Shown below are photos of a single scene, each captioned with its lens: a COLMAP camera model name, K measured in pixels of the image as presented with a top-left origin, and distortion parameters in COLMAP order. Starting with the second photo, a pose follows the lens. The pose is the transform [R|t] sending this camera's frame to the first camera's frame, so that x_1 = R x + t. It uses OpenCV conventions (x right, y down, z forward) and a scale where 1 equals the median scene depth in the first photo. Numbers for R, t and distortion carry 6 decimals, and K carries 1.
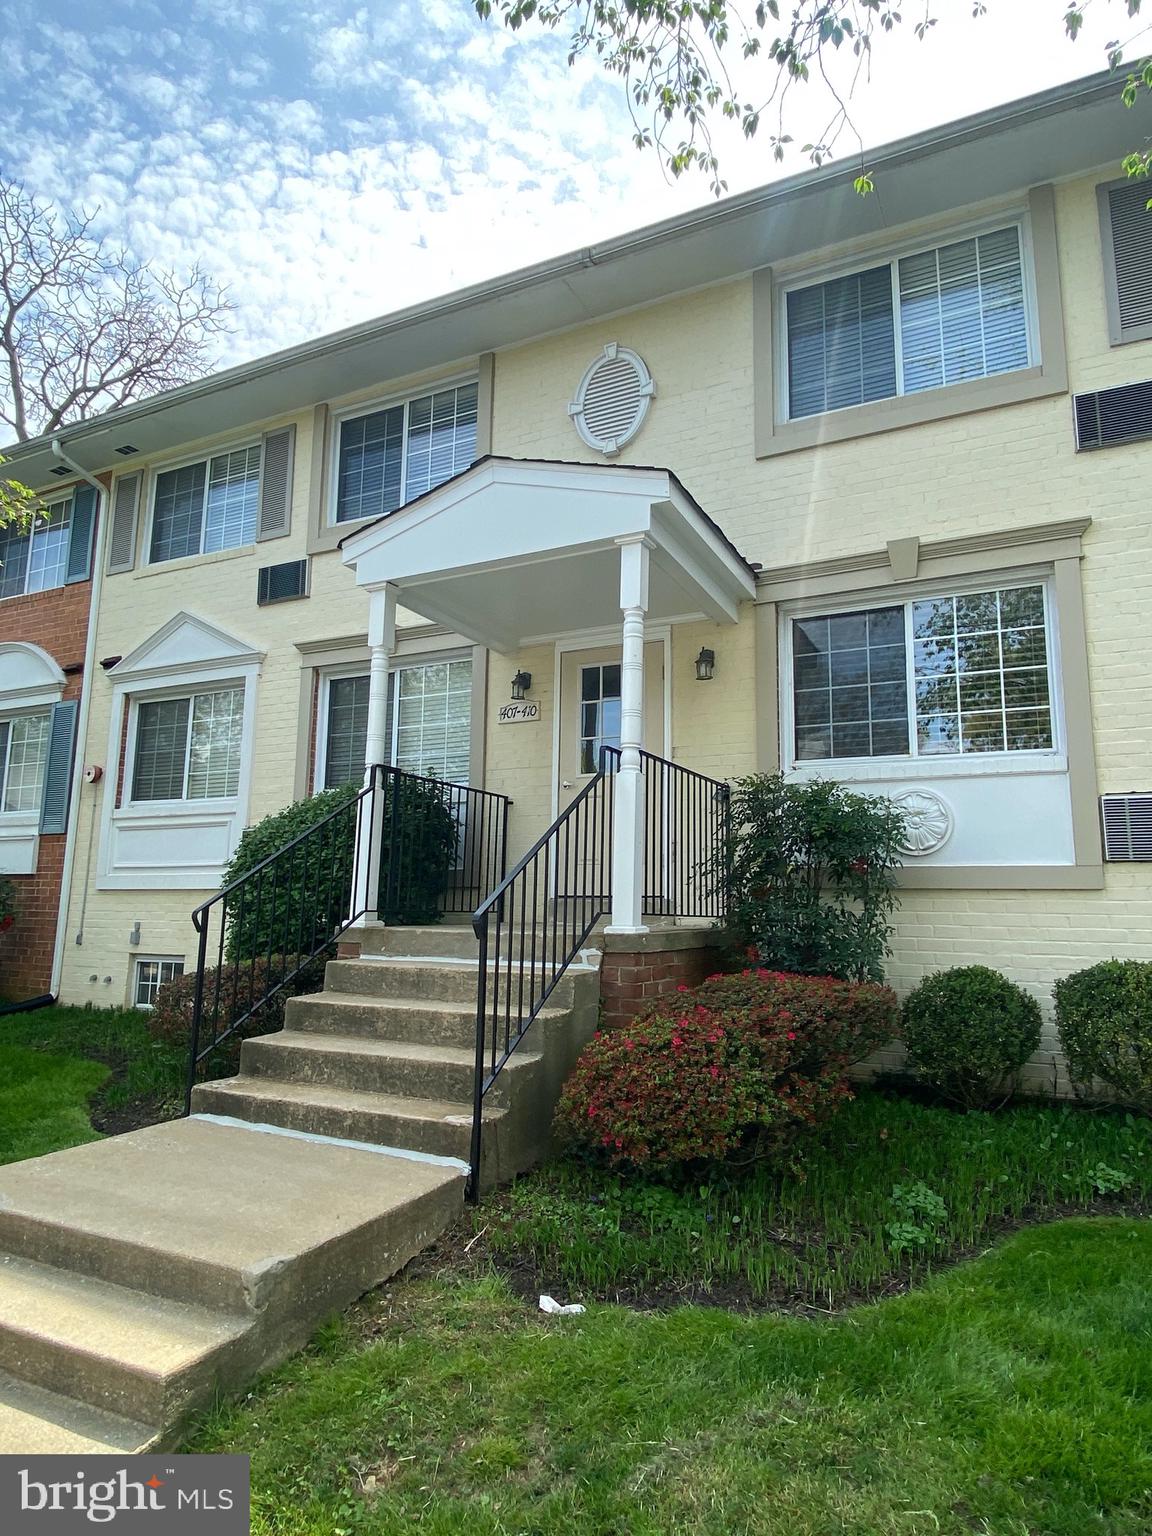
lens RADIAL K [[899.5, 0, 575.7], [0, 899.5, 756.3], [0, 0, 1]] dist [0.014623, -0.020269]
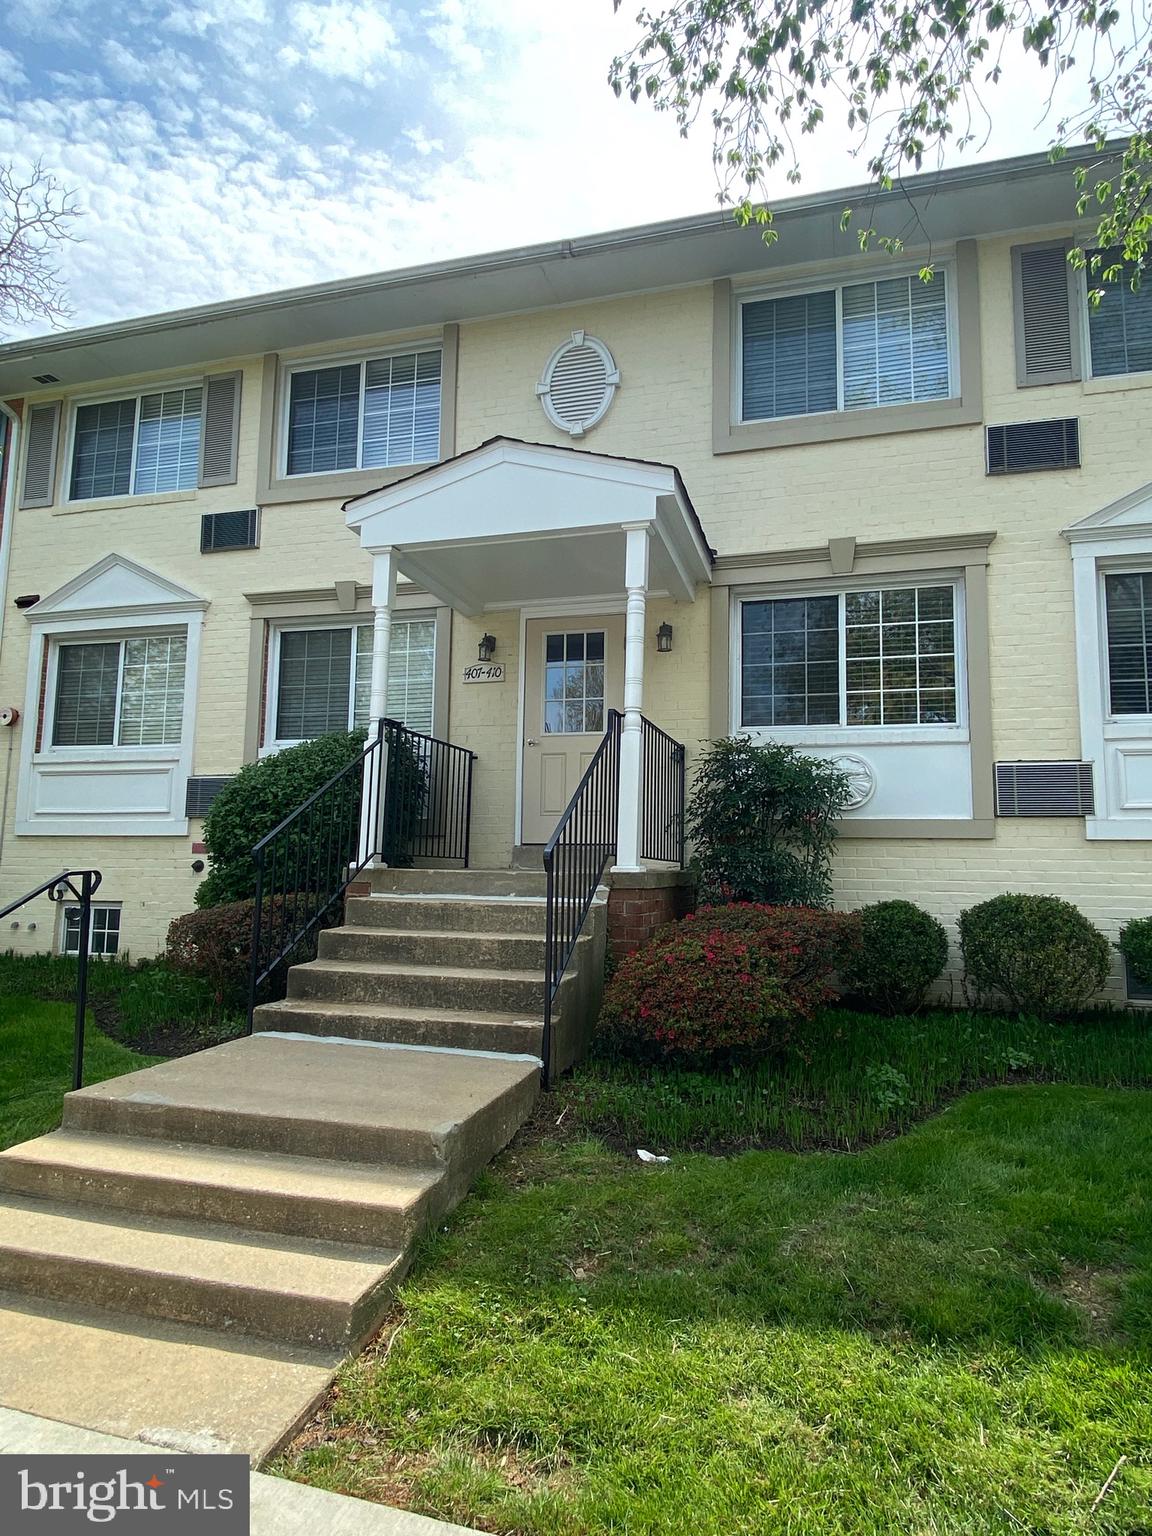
lens RADIAL K [[899.5, 0, 568.0], [0, 899.5, 755.8], [0, 0, 1]] dist [0.014623, -0.020269]
pose [[0.983970, 0.025887, 0.176444, -0.193643], [-0.033643, 0.998588, 0.041107, 0.003064], [-0.175131, -0.046384, 0.983452, -0.096026]]
